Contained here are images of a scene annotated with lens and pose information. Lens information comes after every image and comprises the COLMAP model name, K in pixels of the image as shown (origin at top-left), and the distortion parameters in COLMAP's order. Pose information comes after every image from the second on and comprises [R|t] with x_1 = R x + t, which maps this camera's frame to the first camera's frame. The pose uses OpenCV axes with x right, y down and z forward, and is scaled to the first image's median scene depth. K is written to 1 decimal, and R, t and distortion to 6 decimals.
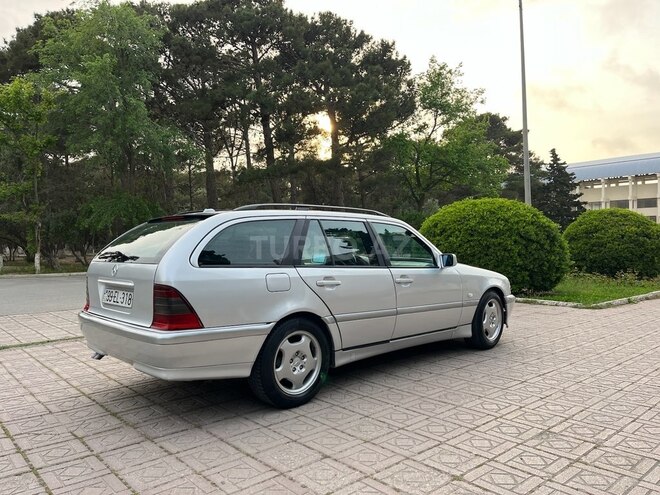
lens RADIAL K [[494.2, 0, 321.5], [0, 494.2, 245.7], [0, 0, 1]] dist [0.077520, -0.102950]
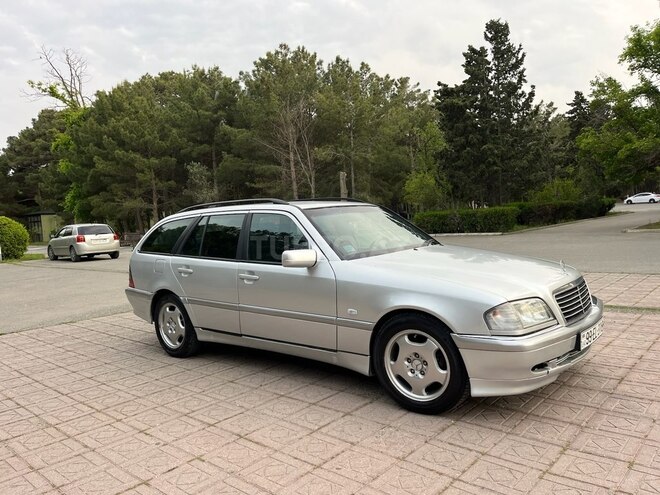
lens RADIAL K [[496.4, 0, 332.3], [0, 496.4, 247.8], [0, 0, 1]] dist [0.080462, -0.105666]
pose [[0.134579, 0.062777, -0.988912, 1.203105], [0.055306, 0.995960, 0.070751, -0.045040], [0.989358, -0.064214, 0.130563, 1.126035]]
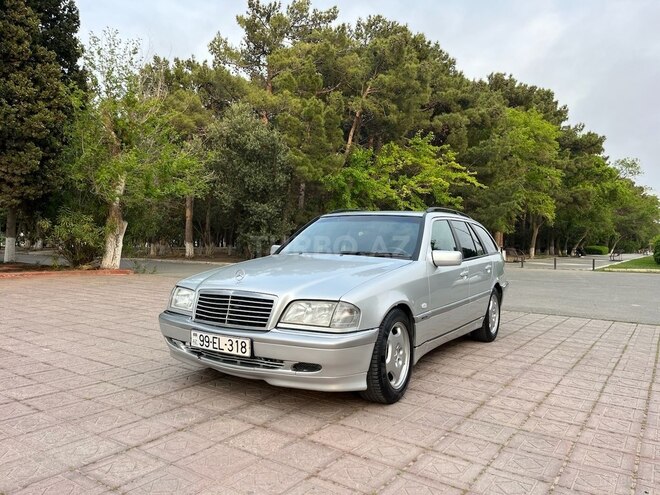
lens RADIAL K [[495.8, 0, 328.8], [0, 495.8, 249.1], [0, 0, 1]] dist [0.078718, -0.100335]
pose [[-0.965041, -0.008864, -0.261948, 0.506585], [-0.013520, 0.999781, 0.015978, 0.005947], [0.261749, 0.018961, -0.964950, 2.454689]]
